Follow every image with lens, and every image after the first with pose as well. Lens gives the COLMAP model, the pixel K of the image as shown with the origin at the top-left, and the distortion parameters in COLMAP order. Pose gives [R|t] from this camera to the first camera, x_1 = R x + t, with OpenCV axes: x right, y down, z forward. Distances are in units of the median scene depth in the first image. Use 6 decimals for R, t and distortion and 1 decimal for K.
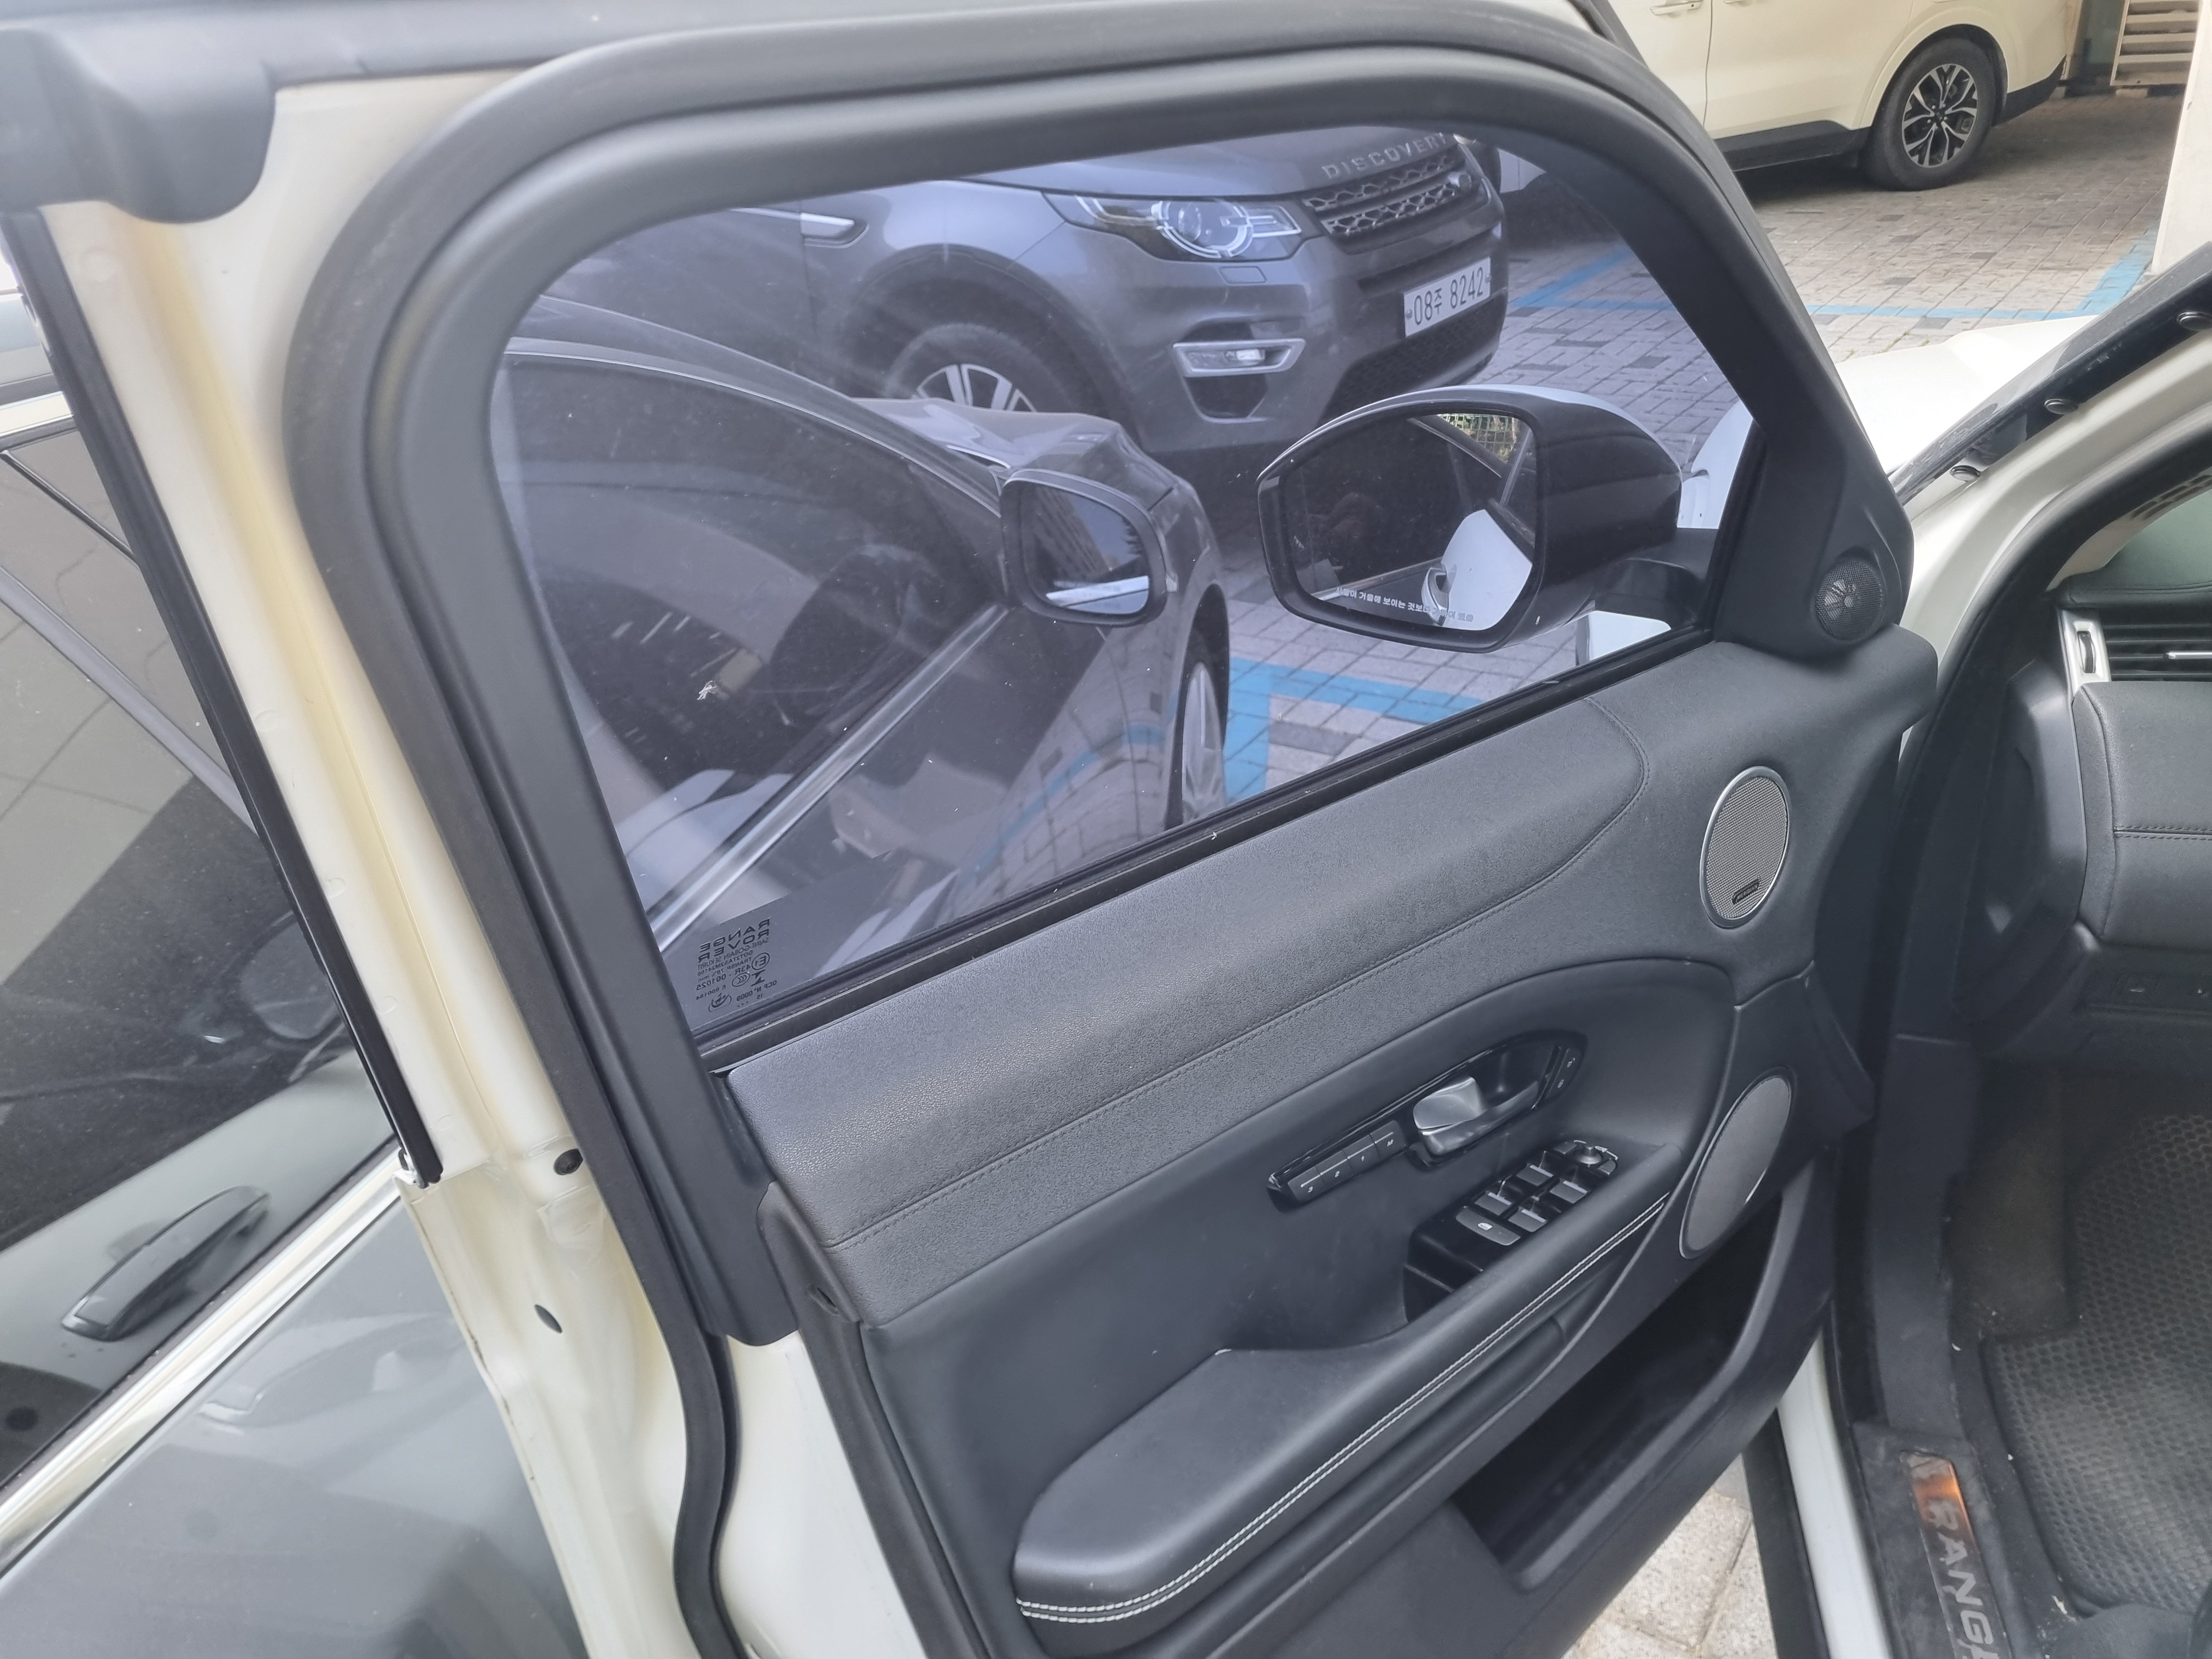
lens RADIAL K [[1712.4, 0, 1133.4], [0, 1712.4, 829.7], [0, 0, 1]] dist [0.019343, -0.001689]
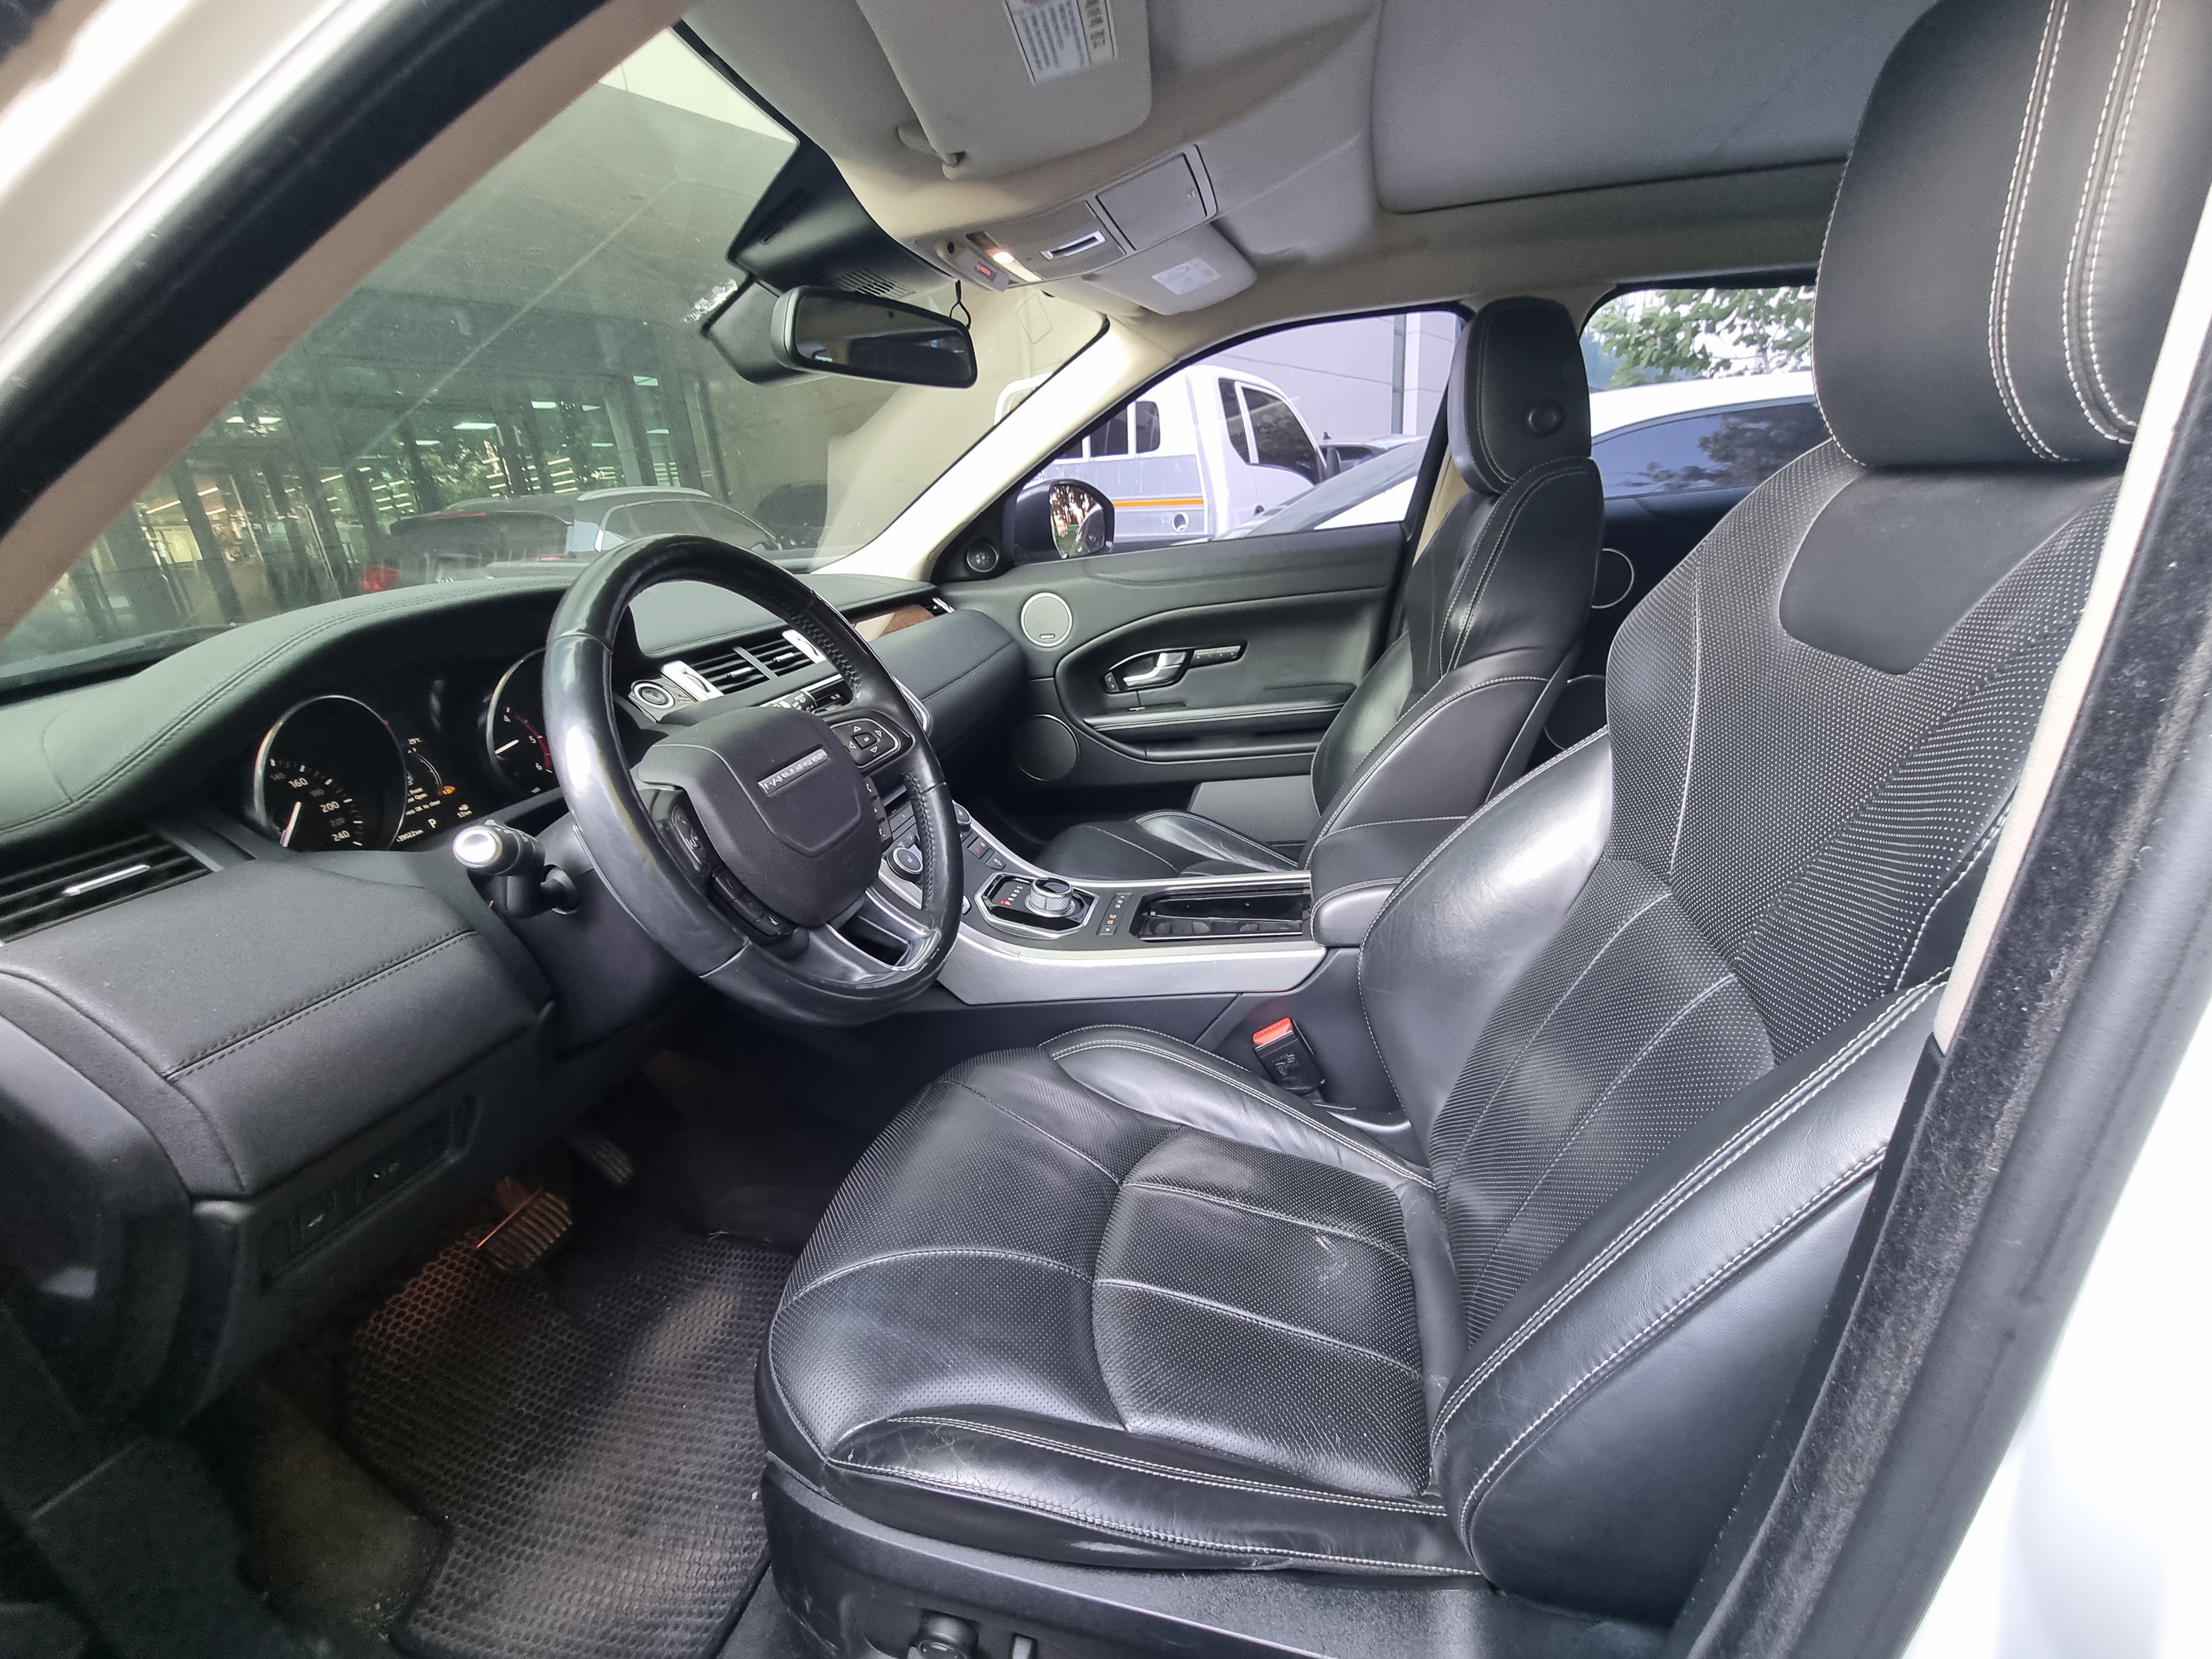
lens RADIAL K [[892.1, 0, 1110.0], [0, 892.1, 829.1], [0, 0, 1]] dist [-0.003998, -0.000605]
pose [[0.034463, -0.274200, 0.961055, 0.218028], [0.517889, 0.827342, 0.217479, 0.039738], [-0.854754, 0.490225, 0.170518, 0.485687]]
